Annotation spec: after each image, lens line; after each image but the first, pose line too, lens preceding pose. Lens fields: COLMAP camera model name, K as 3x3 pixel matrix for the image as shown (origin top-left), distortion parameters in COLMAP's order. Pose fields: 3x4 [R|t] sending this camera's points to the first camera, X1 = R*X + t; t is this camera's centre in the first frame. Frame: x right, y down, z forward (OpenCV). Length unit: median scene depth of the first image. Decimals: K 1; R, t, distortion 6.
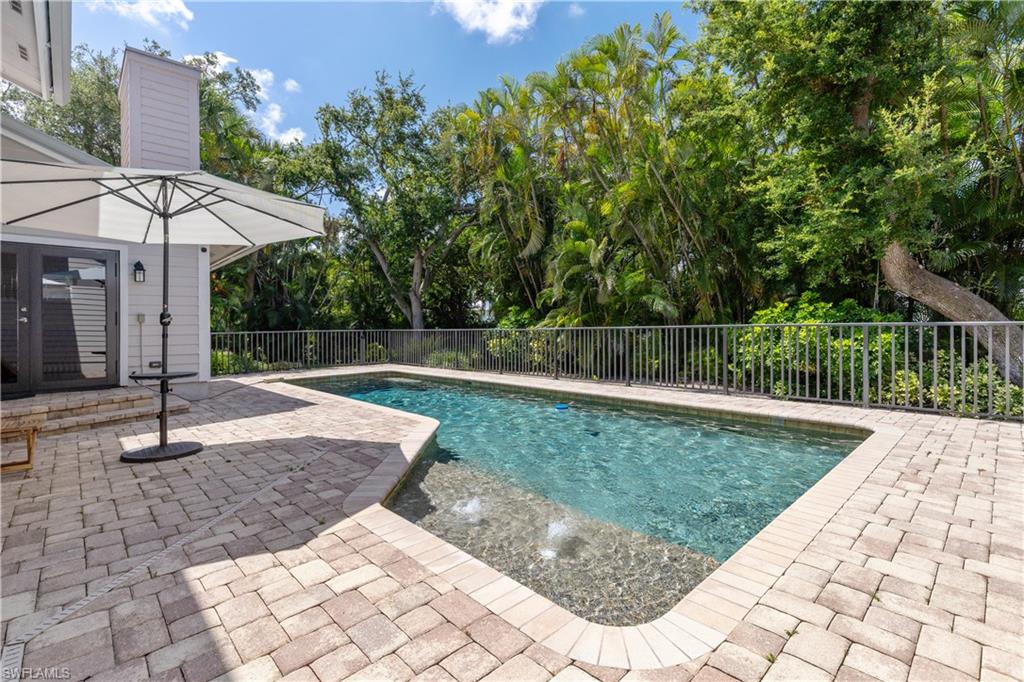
lens RADIAL K [[460.9, 0, 514.1], [0, 460.9, 336.8], [0, 0, 1]] dist [0.004568, -0.000155]
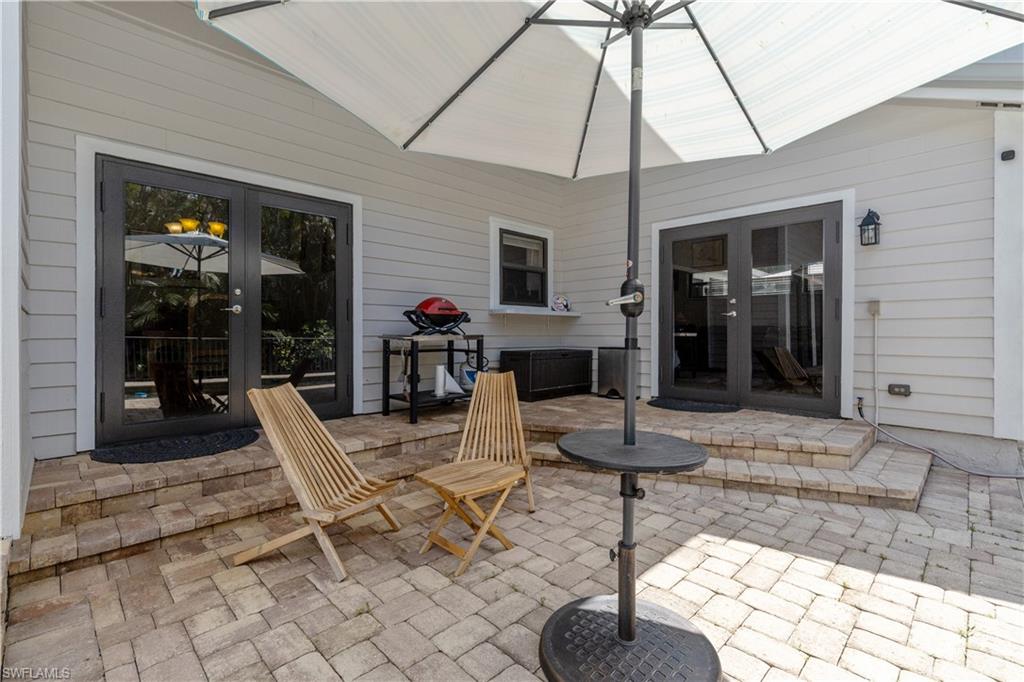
lens RADIAL K [[462.5, 0, 513.5], [0, 462.5, 328.9], [0, 0, 1]] dist [0.003449, -0.000138]
pose [[0.015114, 0.009988, -0.999836, -0.300637], [-0.018061, 0.999790, 0.009714, -0.013884], [0.999723, 0.017911, 0.015291, 0.704048]]
